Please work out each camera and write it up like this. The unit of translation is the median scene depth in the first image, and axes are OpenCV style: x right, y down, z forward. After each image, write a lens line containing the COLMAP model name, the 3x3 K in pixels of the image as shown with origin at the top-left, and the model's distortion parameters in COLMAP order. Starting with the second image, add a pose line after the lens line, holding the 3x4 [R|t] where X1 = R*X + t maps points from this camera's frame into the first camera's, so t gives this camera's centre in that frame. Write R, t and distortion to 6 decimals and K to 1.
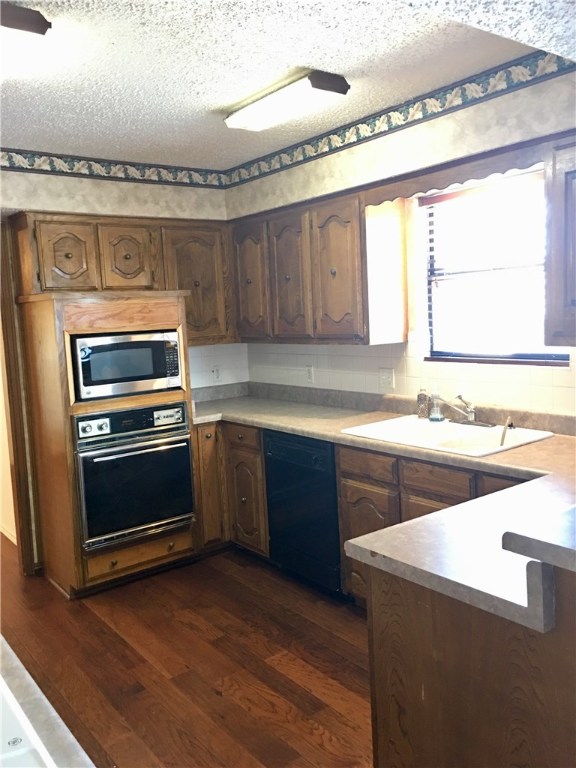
lens RADIAL K [[649.0, 0, 288.7], [0, 649.0, 381.9], [0, 0, 1]] dist [0.051854, -0.015343]
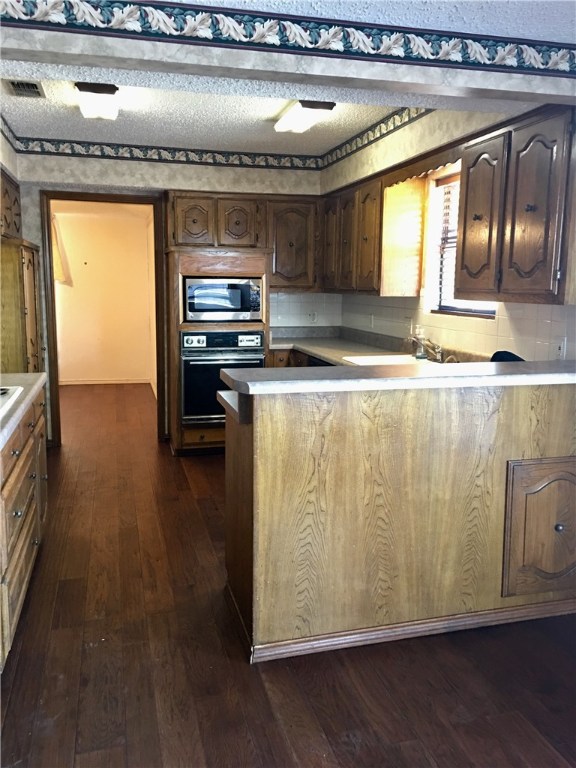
lens RADIAL K [[649.0, 0, 287.9], [0, 649.0, 384.1], [0, 0, 1]] dist [0.051854, -0.015343]
pose [[0.920568, 0.116159, -0.372911, 0.425107], [-0.095524, 0.992716, 0.073413, 0.036992], [0.378722, -0.031960, 0.924958, -0.253518]]
